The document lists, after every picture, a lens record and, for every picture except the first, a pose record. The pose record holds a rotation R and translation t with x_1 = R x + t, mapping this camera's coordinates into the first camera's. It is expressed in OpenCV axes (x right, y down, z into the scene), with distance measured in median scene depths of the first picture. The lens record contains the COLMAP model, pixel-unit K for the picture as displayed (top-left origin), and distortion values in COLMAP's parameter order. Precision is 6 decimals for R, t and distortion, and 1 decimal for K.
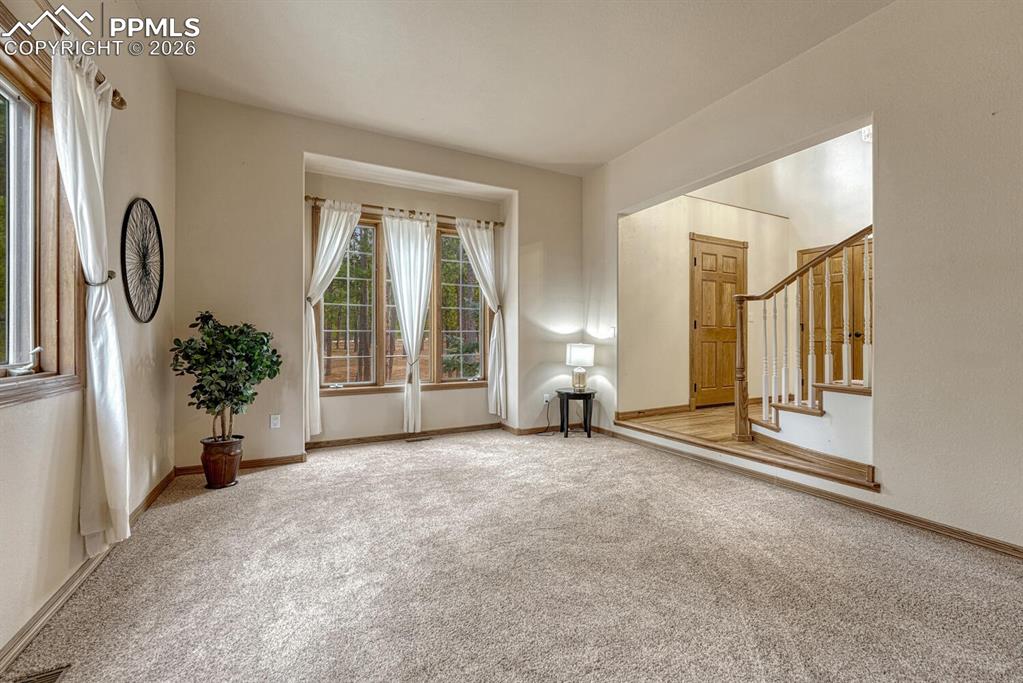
lens RADIAL K [[436.6, 0, 512.1], [0, 436.6, 341.2], [0, 0, 1]] dist [-0.001480, -0.000150]
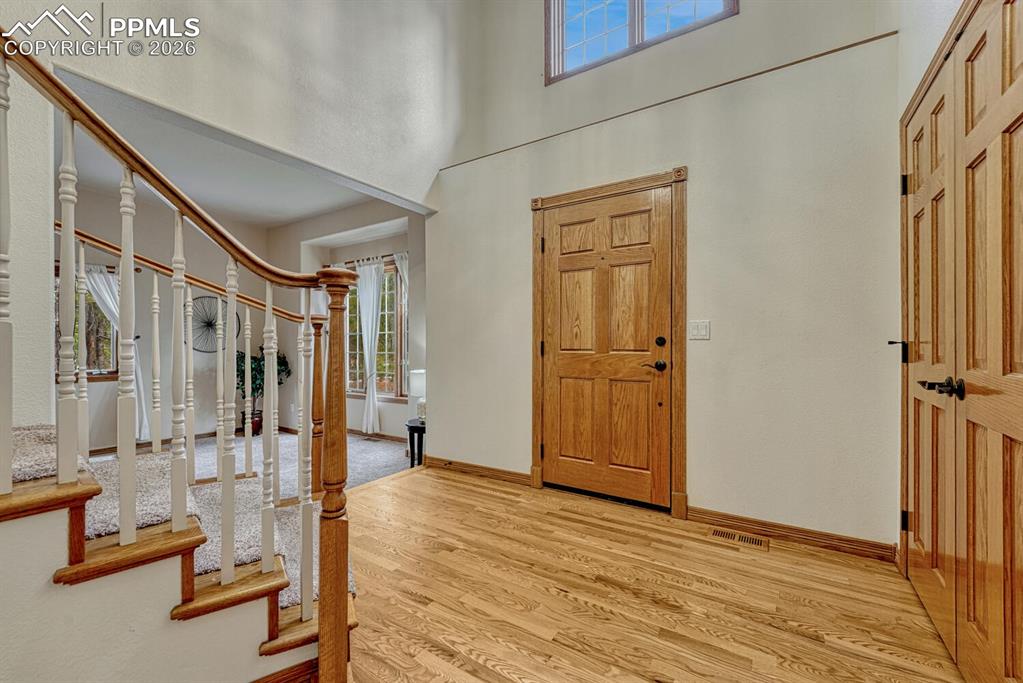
lens RADIAL K [[436.6, 0, 512.1], [0, 436.6, 341.2], [0, 0, 1]] dist [-0.001480, -0.000150]
pose [[0.459512, -0.001231, -0.888171, 0.945183], [0.009003, 0.999954, 0.003272, -0.050092], [0.888126, -0.009500, 0.459502, 0.683721]]
